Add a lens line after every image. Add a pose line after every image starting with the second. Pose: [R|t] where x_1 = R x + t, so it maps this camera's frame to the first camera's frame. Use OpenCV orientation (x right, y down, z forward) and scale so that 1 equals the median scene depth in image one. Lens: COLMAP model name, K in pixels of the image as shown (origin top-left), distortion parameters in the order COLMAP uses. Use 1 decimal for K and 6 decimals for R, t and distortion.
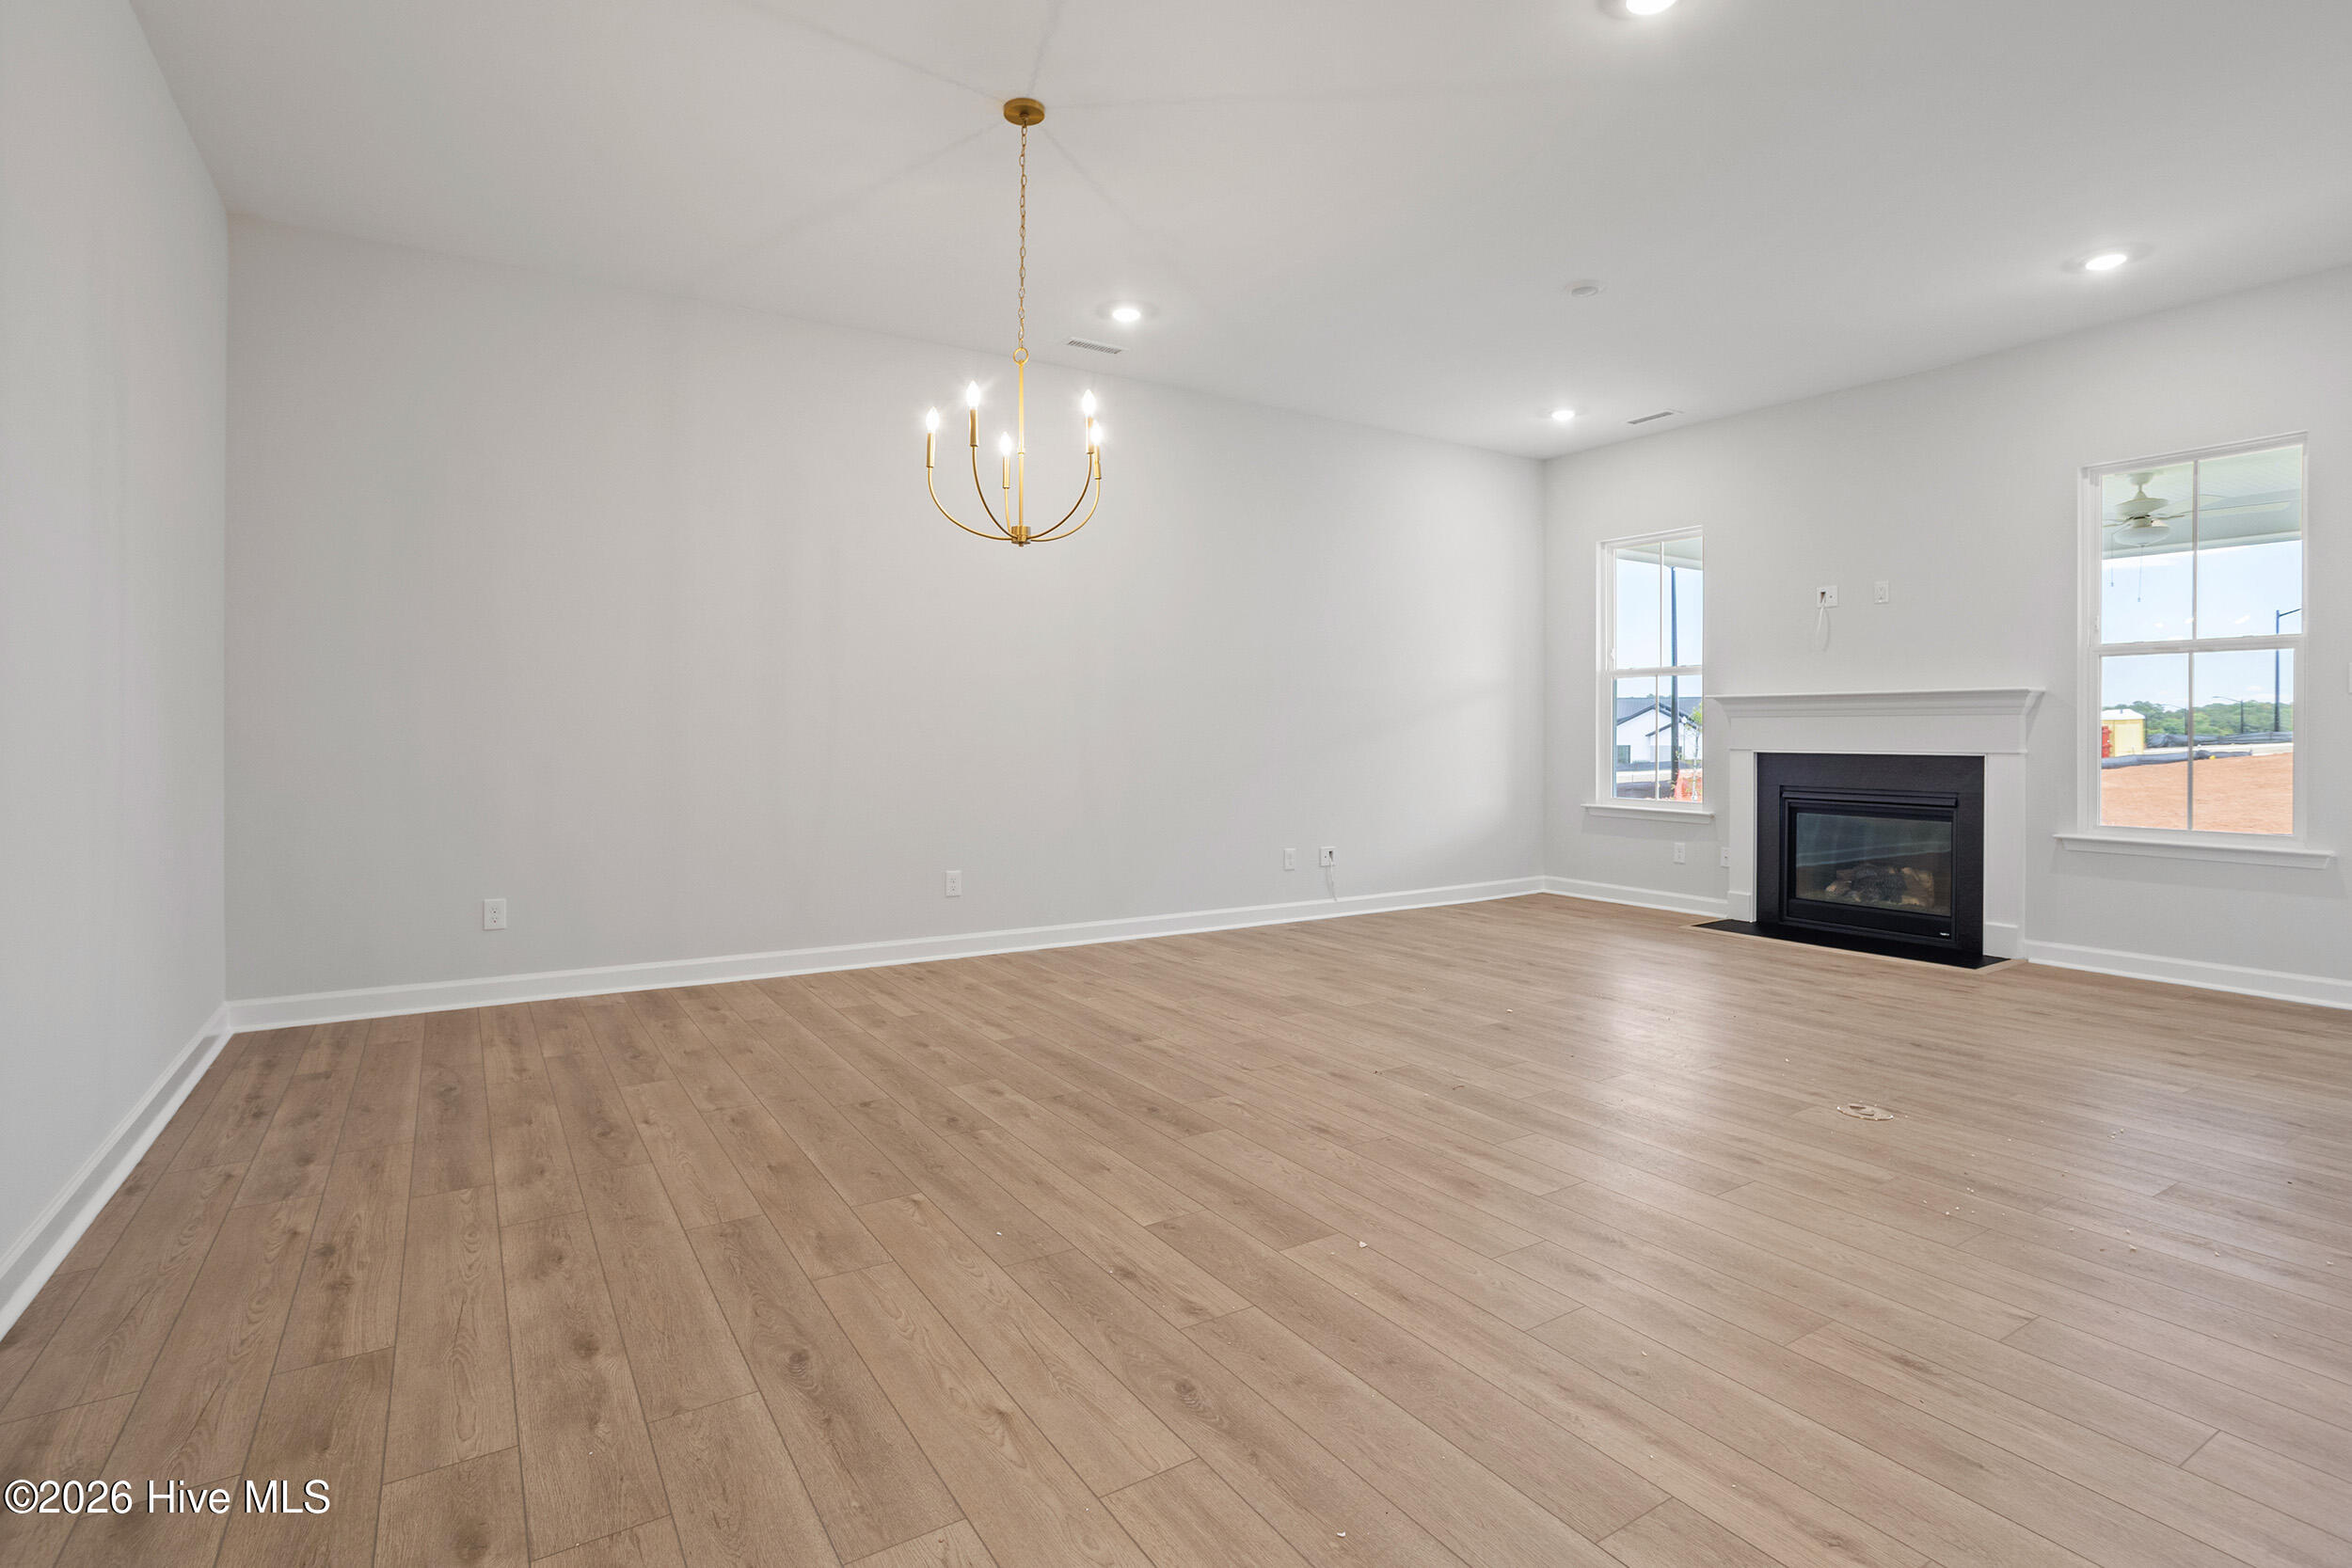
lens RADIAL K [[1147.0, 0, 1185.8], [0, 1147.0, 745.7], [0, 0, 1]] dist [-0.034118, 0.021952]
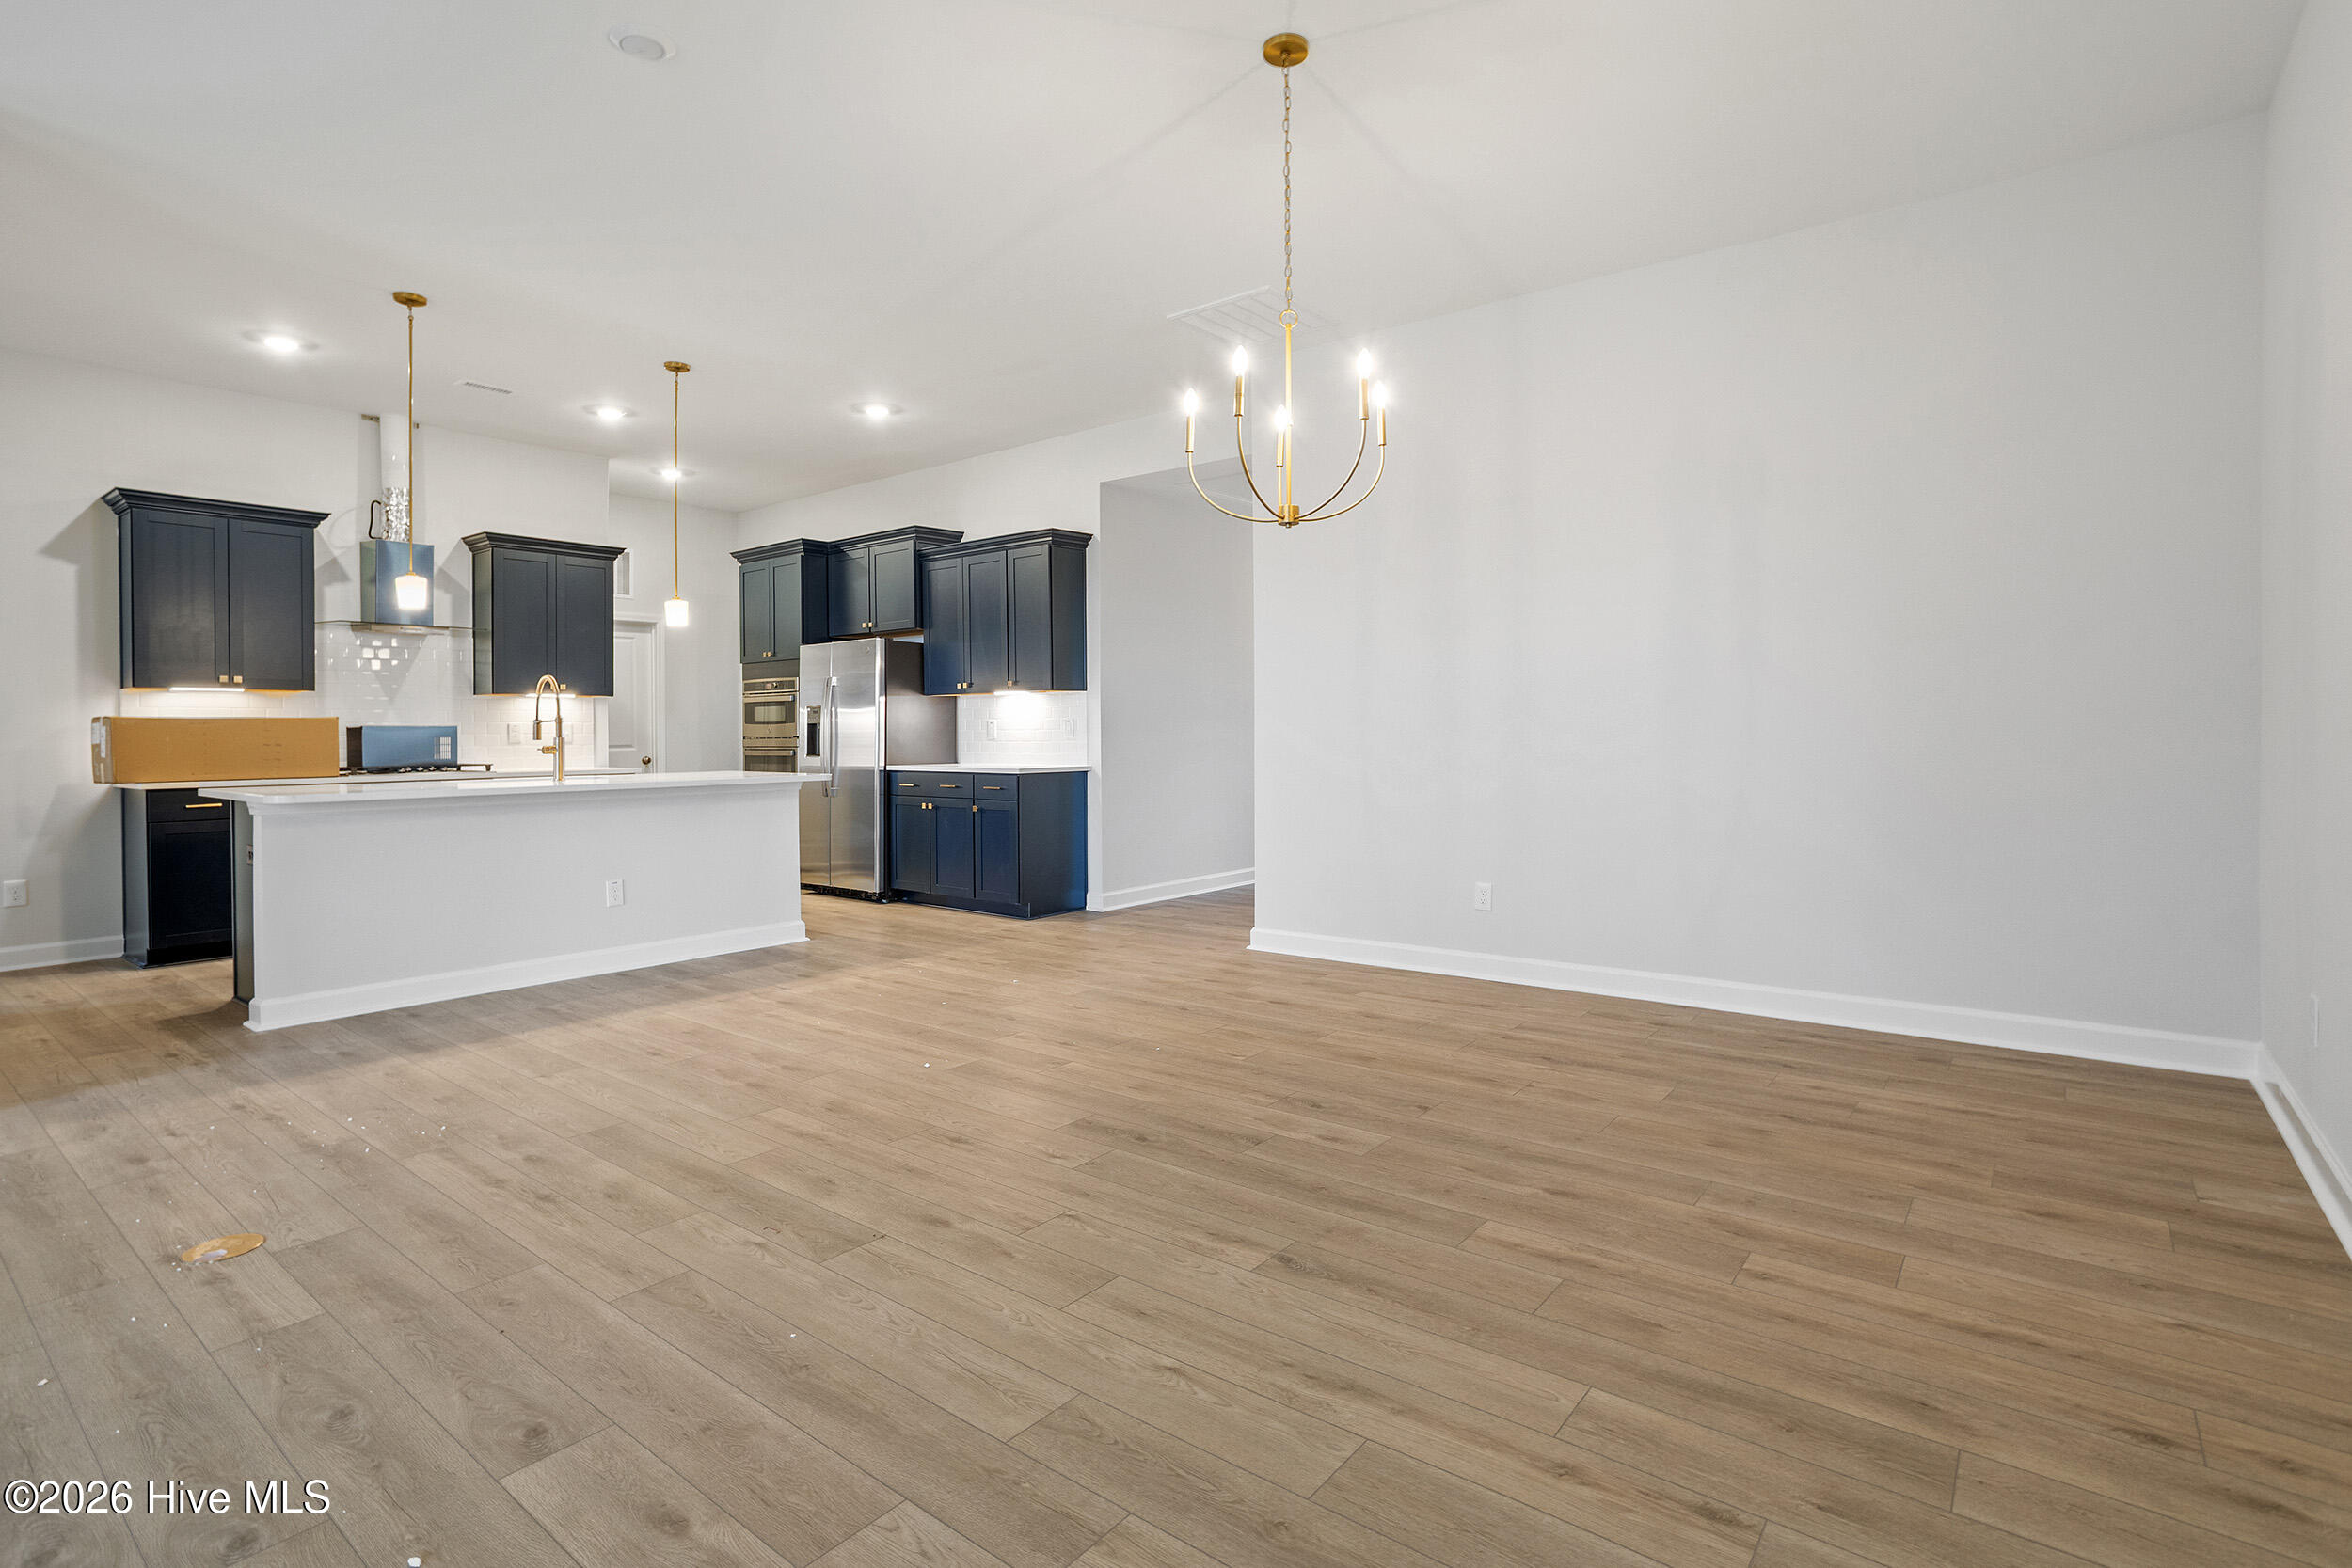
lens RADIAL K [[1147.0, 0, 1166.3], [0, 1147.0, 730.7], [0, 0, 1]] dist [-0.034118, 0.021952]
pose [[-0.950660, 0.004362, -0.310204, 0.245803], [0.002597, 0.999978, 0.006103, -0.019764], [0.310224, 0.004996, -0.950650, 1.941399]]
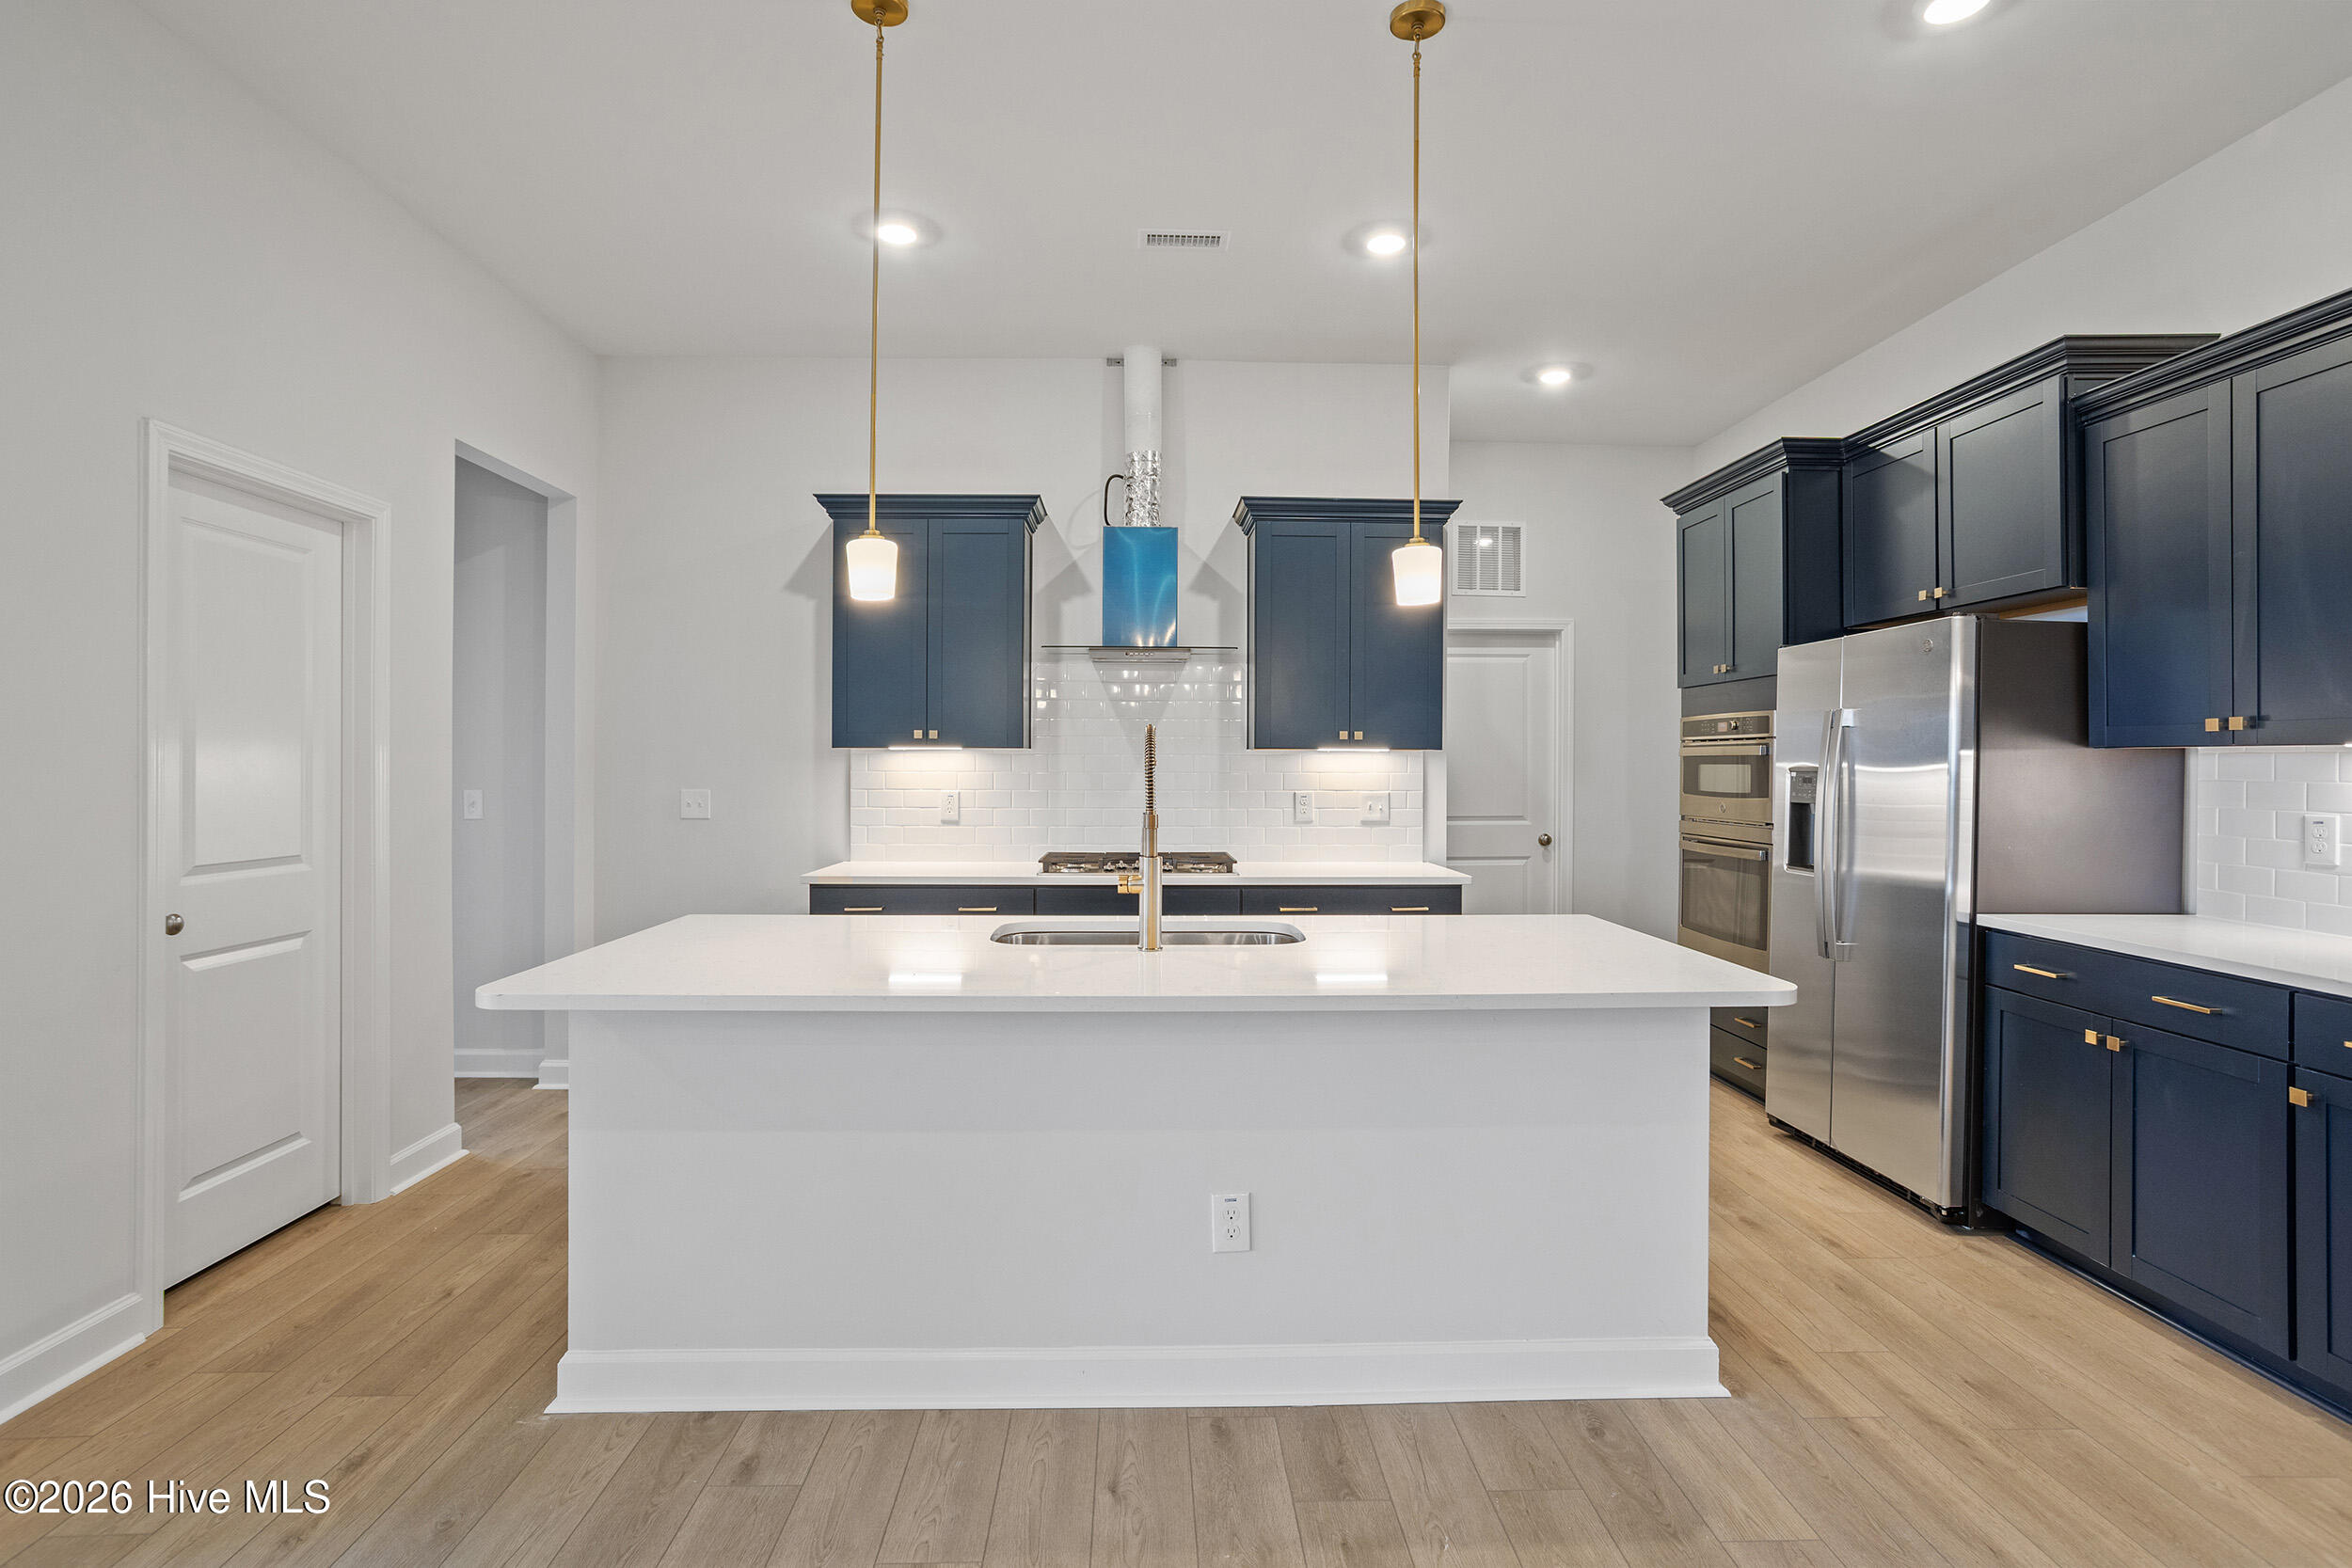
lens RADIAL K [[1147.0, 0, 1162.0], [0, 1147.0, 762.9], [0, 0, 1]] dist [-0.034118, 0.021952]
pose [[-0.852754, -0.005975, 0.522278, 0.154558], [-0.002382, 0.999969, 0.007551, -0.072535], [-0.522307, 0.005195, -0.852742, 0.754766]]
